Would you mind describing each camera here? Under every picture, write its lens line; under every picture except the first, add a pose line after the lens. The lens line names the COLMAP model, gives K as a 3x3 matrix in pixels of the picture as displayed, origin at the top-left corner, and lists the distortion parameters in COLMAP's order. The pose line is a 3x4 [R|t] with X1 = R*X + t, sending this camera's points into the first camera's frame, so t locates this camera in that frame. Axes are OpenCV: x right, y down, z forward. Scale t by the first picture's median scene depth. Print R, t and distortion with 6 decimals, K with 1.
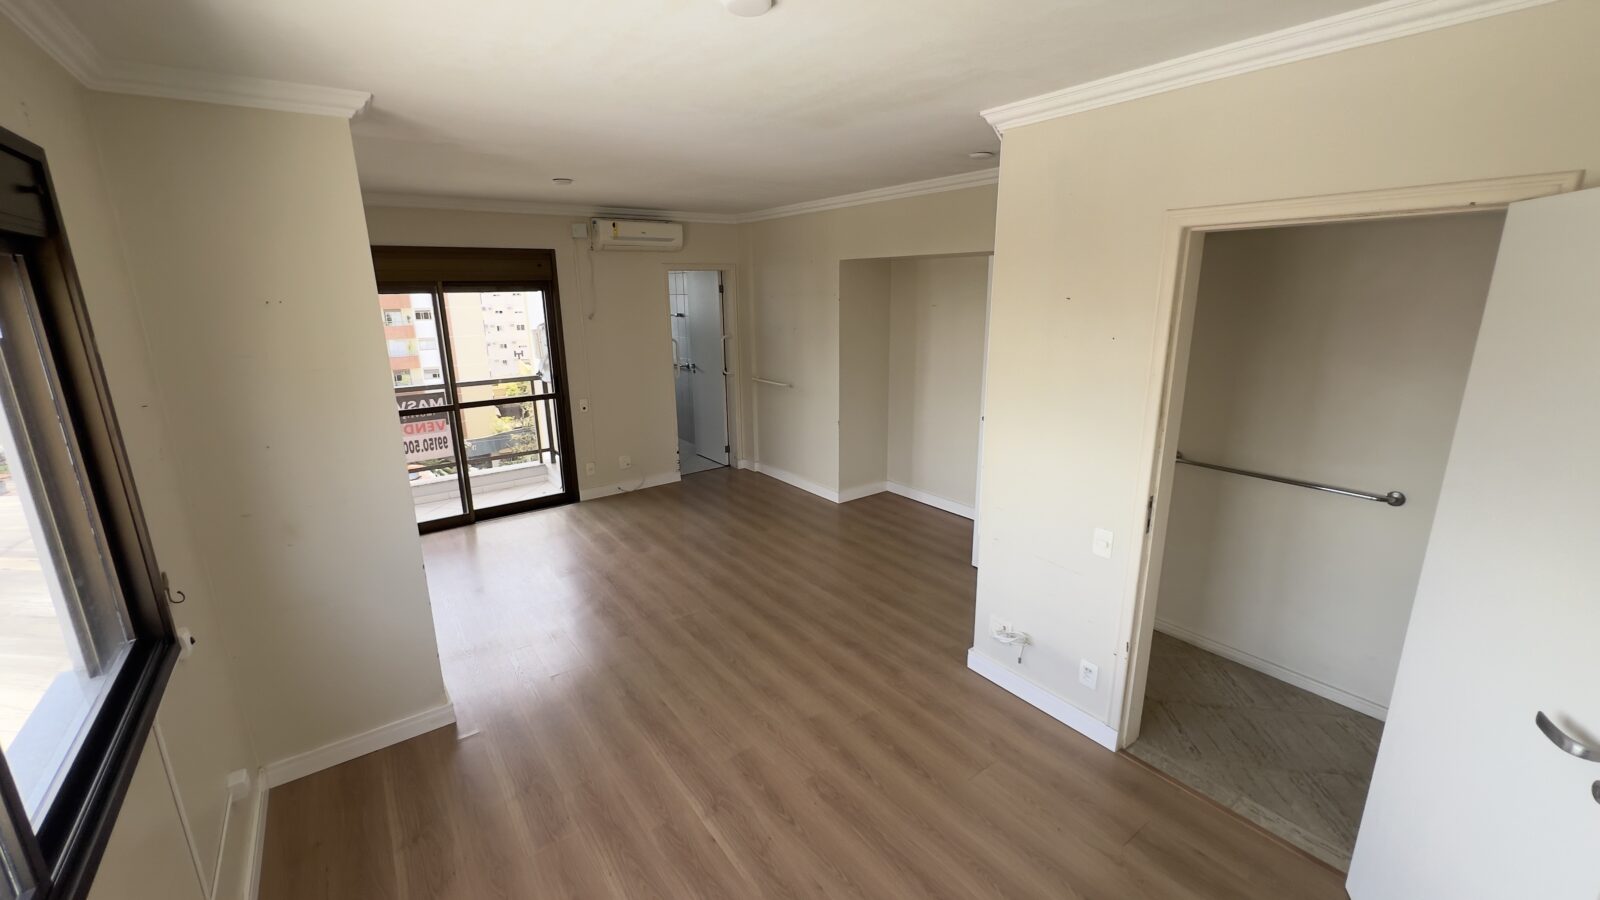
lens RADIAL K [[641.2, 0, 796.3], [0, 641.2, 442.5], [0, 0, 1]] dist [-0.001588, 0.001172]
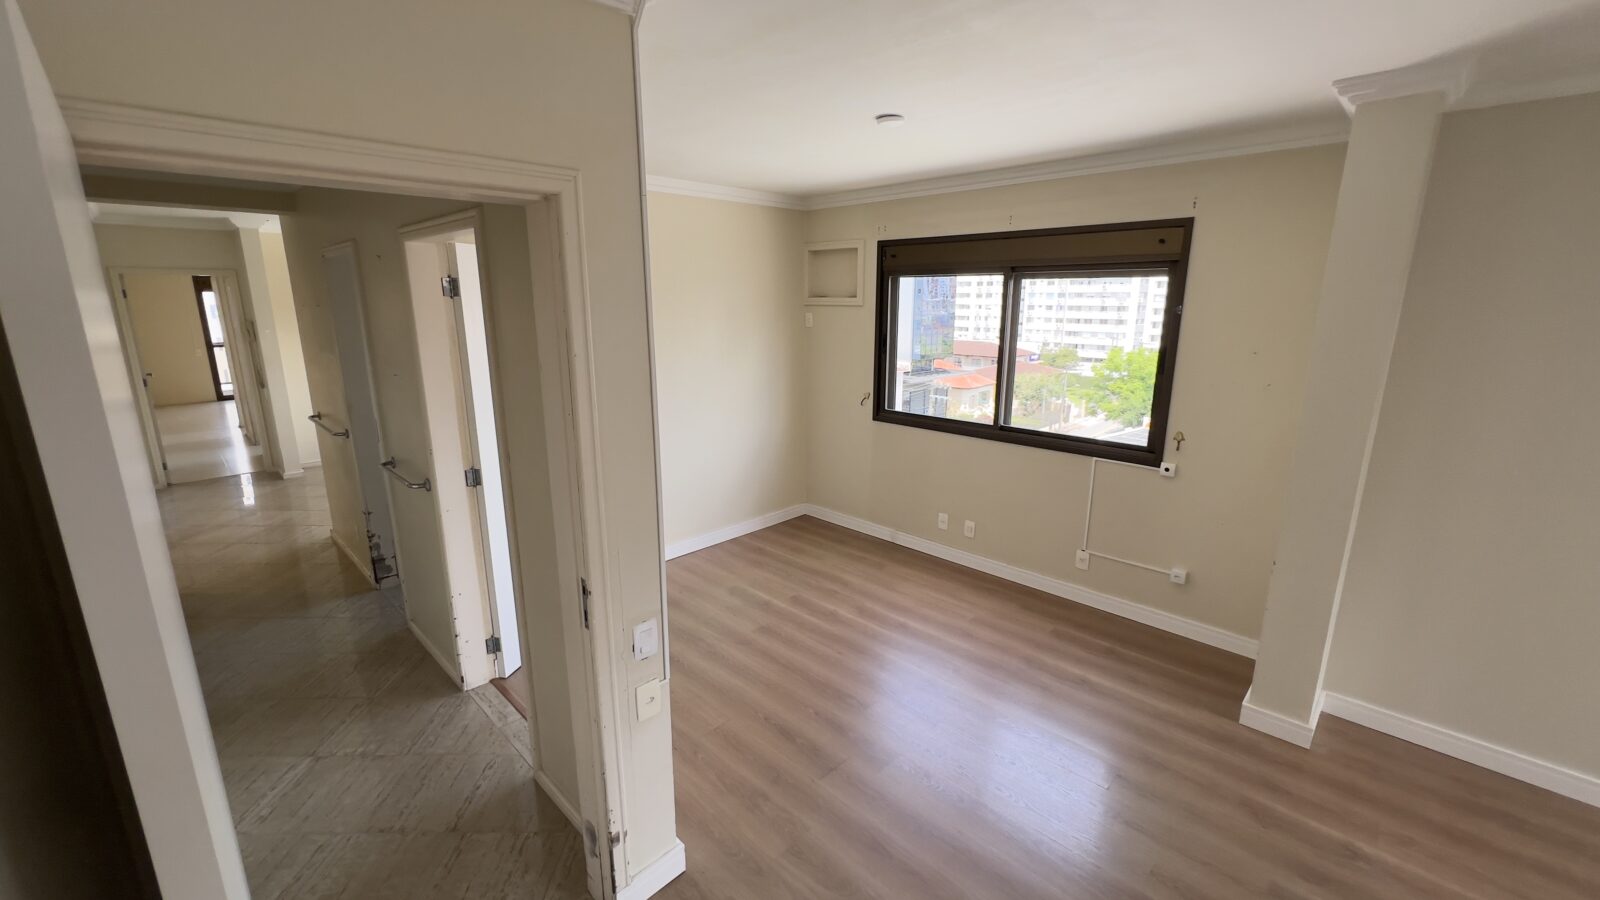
lens RADIAL K [[641.2, 0, 798.9], [0, 641.2, 445.6], [0, 0, 1]] dist [-0.001588, 0.001172]
pose [[-0.987651, 0.049961, -0.148493, 0.222828], [-0.021997, 0.894182, 0.447162, -0.318363], [0.155121, 0.444906, -0.882041, 1.363531]]
